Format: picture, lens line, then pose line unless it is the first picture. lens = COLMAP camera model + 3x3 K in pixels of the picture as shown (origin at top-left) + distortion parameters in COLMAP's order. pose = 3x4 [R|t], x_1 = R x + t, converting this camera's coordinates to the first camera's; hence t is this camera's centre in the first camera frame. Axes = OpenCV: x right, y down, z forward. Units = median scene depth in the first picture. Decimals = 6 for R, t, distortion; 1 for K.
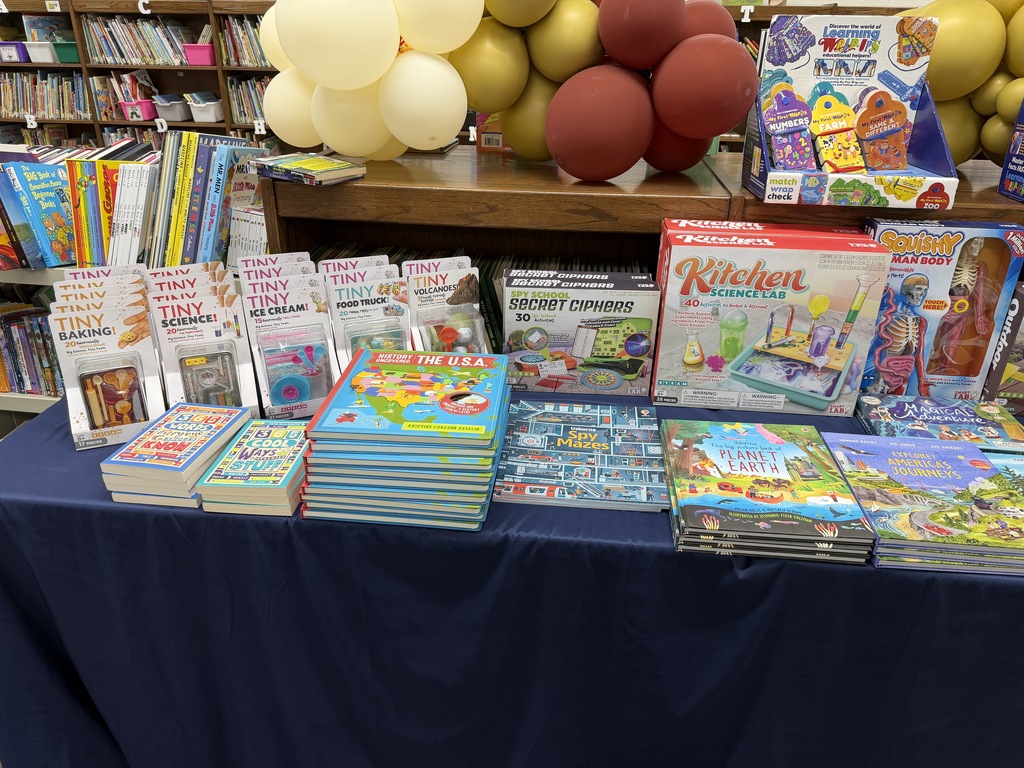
lens RADIAL K [[720.3, 0, 504.7], [0, 720.3, 384.5], [0, 0, 1]] dist [0.046938, -0.053201]
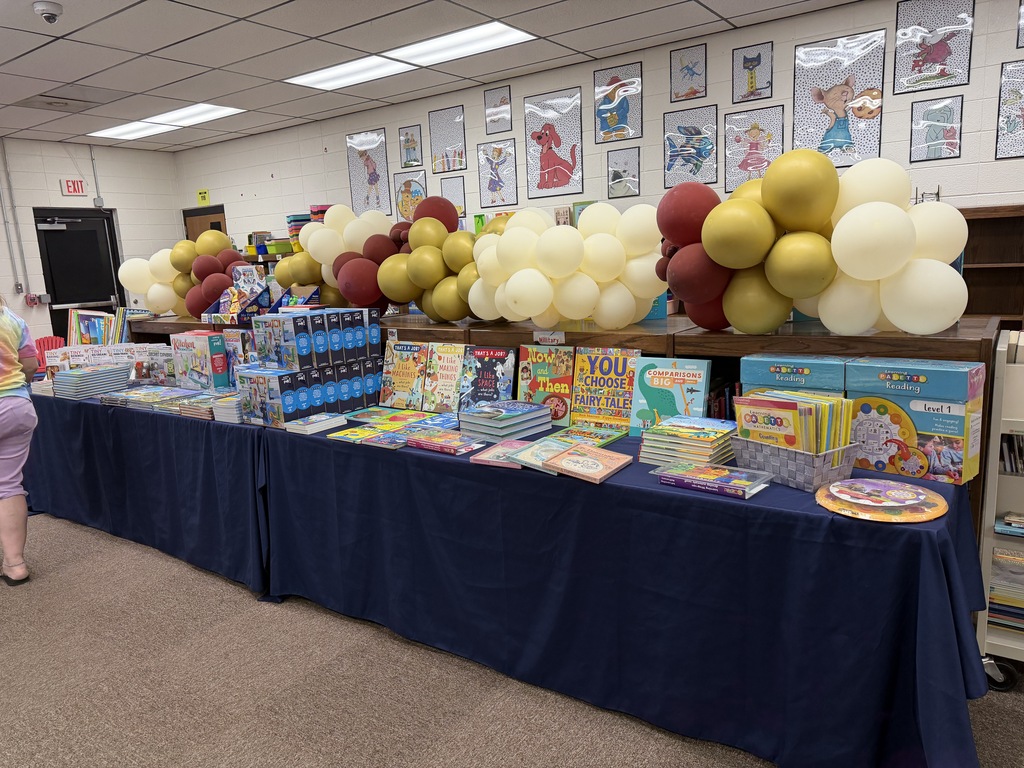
lens RADIAL K [[720.3, 0, 510.2], [0, 720.3, 380.5], [0, 0, 1]] dist [0.046938, -0.053201]
pose [[0.874291, 0.023782, -0.484819, 2.982823], [-0.147850, 0.964386, -0.219316, 0.470923], [0.462337, 0.263427, 0.846671, -0.958862]]
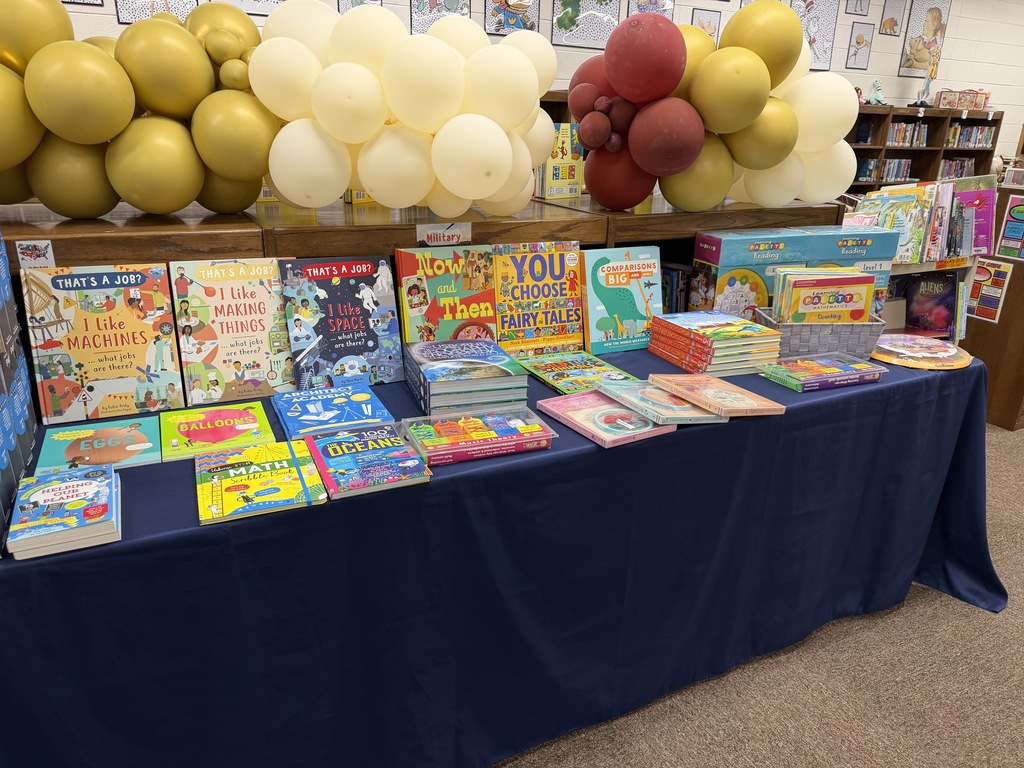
lens RADIAL K [[720.3, 0, 511.9], [0, 720.3, 388.4], [0, 0, 1]] dist [0.046938, -0.053201]
pose [[0.830699, -0.185238, 0.525001, 1.373238], [0.224698, 0.974358, -0.011749, 0.184693], [-0.509362, 0.127726, 0.851021, -0.293786]]
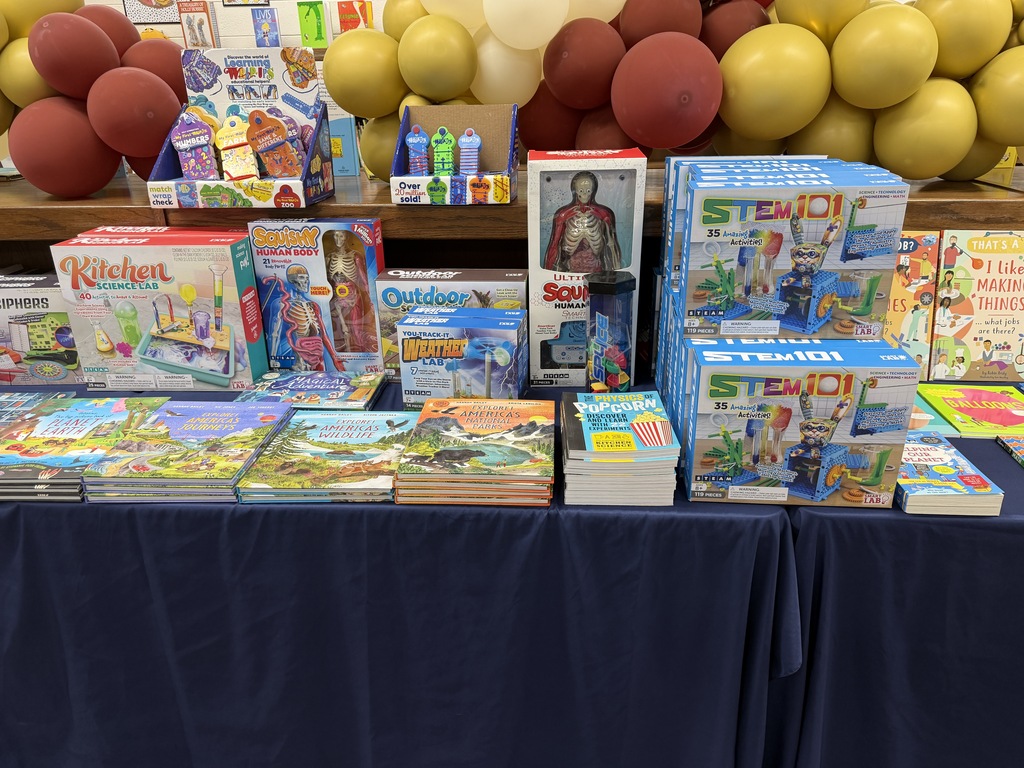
lens RADIAL K [[720.3, 0, 505.0], [0, 720.3, 381.5], [0, 0, 1]] dist [0.046938, -0.053201]
pose [[0.998467, -0.048274, 0.027068, 0.850516], [0.049705, 0.997250, -0.054978, 0.112450], [-0.024340, 0.056239, 0.998121, -0.145107]]
